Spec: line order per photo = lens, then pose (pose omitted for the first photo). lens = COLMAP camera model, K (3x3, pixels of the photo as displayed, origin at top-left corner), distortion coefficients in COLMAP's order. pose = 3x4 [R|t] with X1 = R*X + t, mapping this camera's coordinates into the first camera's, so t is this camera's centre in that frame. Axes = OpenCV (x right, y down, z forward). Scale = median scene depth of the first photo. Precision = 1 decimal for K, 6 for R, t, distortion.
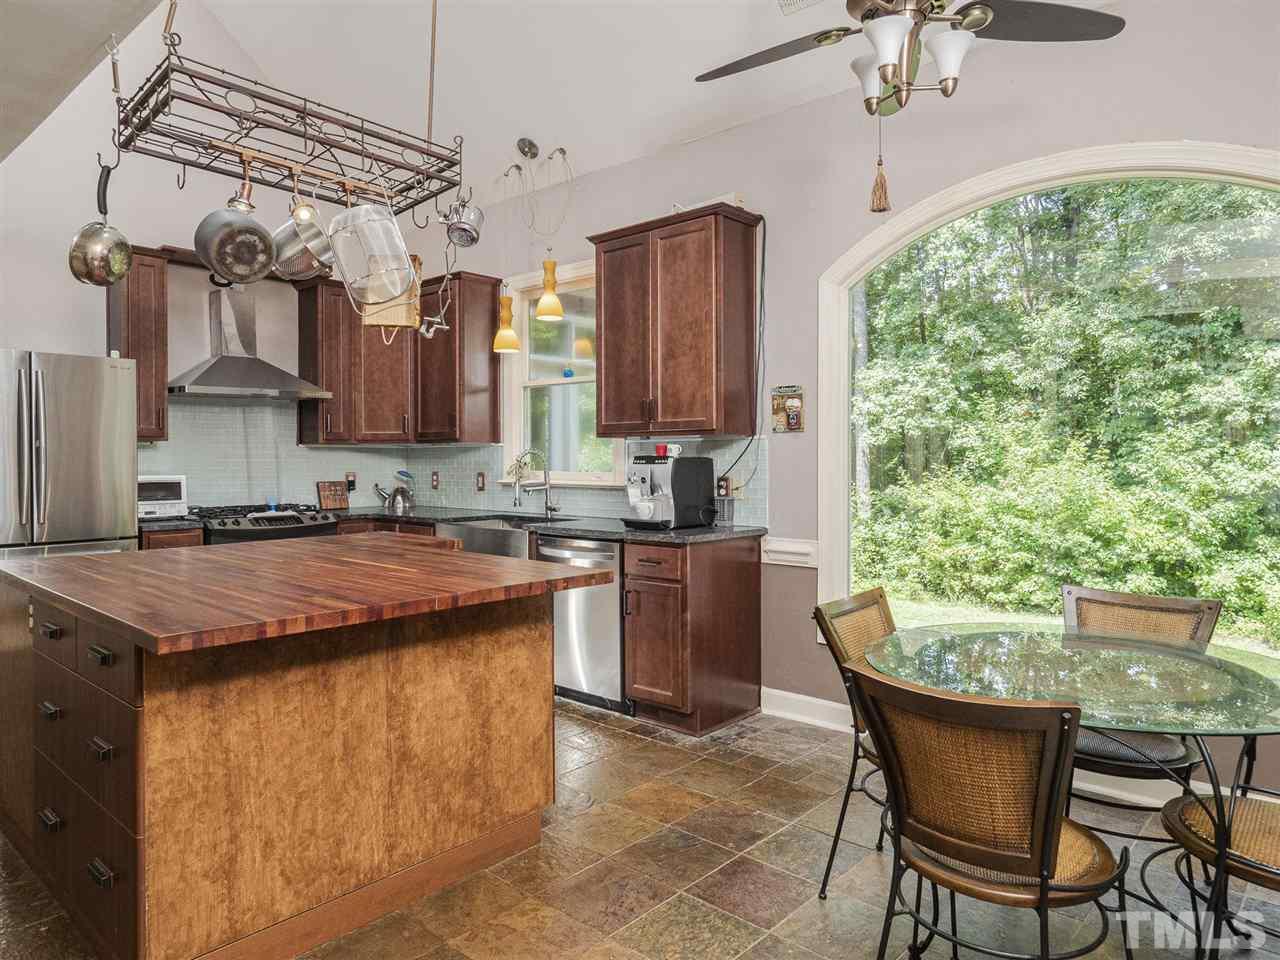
lens RADIAL K [[837.3, 0, 649.0], [0, 837.3, 471.5], [0, 0, 1]] dist [0.002517, -0.000796]
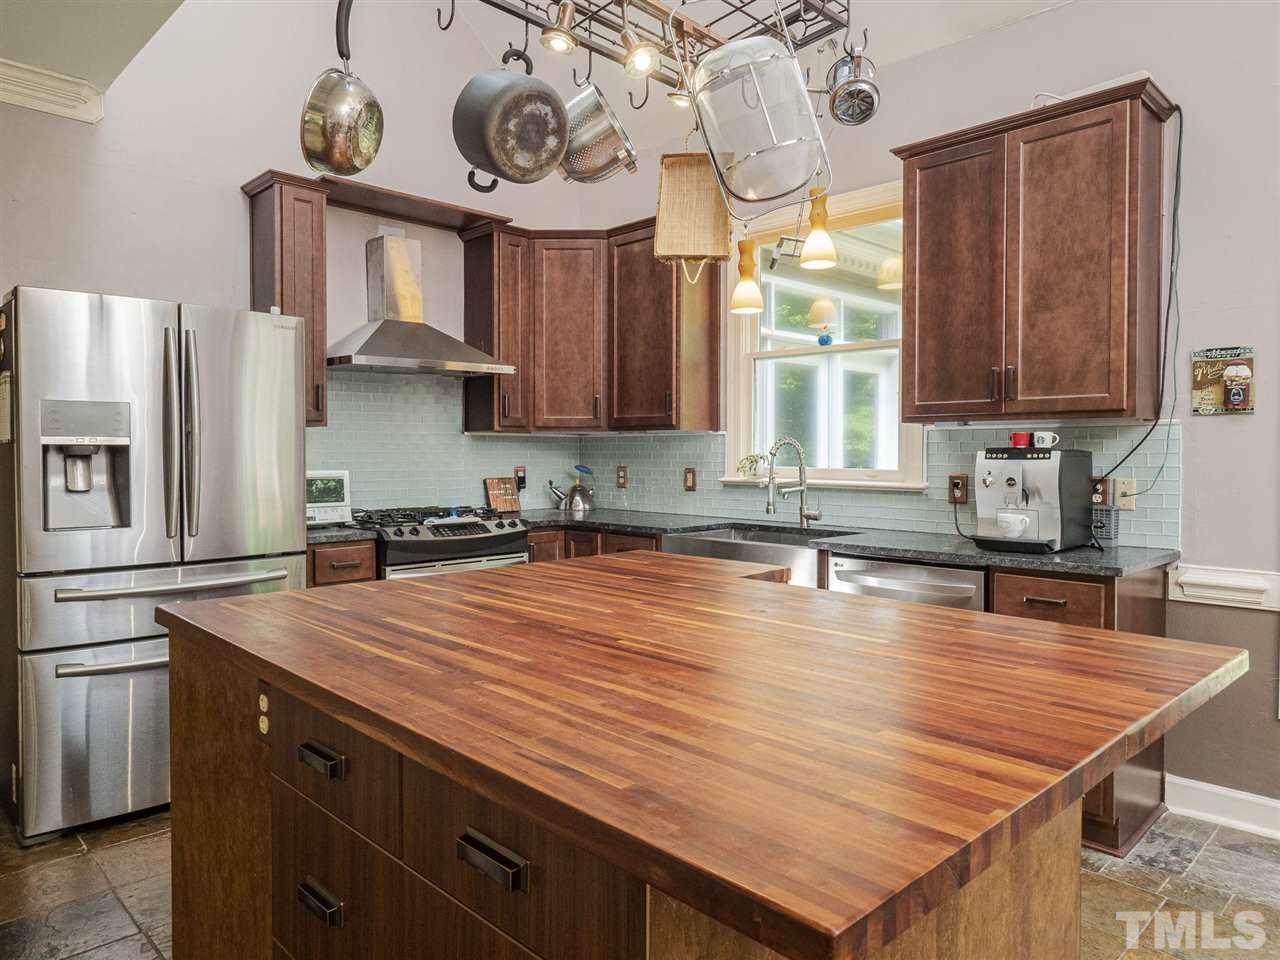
lens RADIAL K [[837.3, 0, 627.5], [0, 837.3, 477.1], [0, 0, 1]] dist [0.002517, -0.000796]
pose [[0.997927, 0.005832, -0.064092, -0.267529], [-0.004804, 0.999857, 0.016186, -0.003612], [0.064177, -0.015845, 0.997813, 0.258297]]
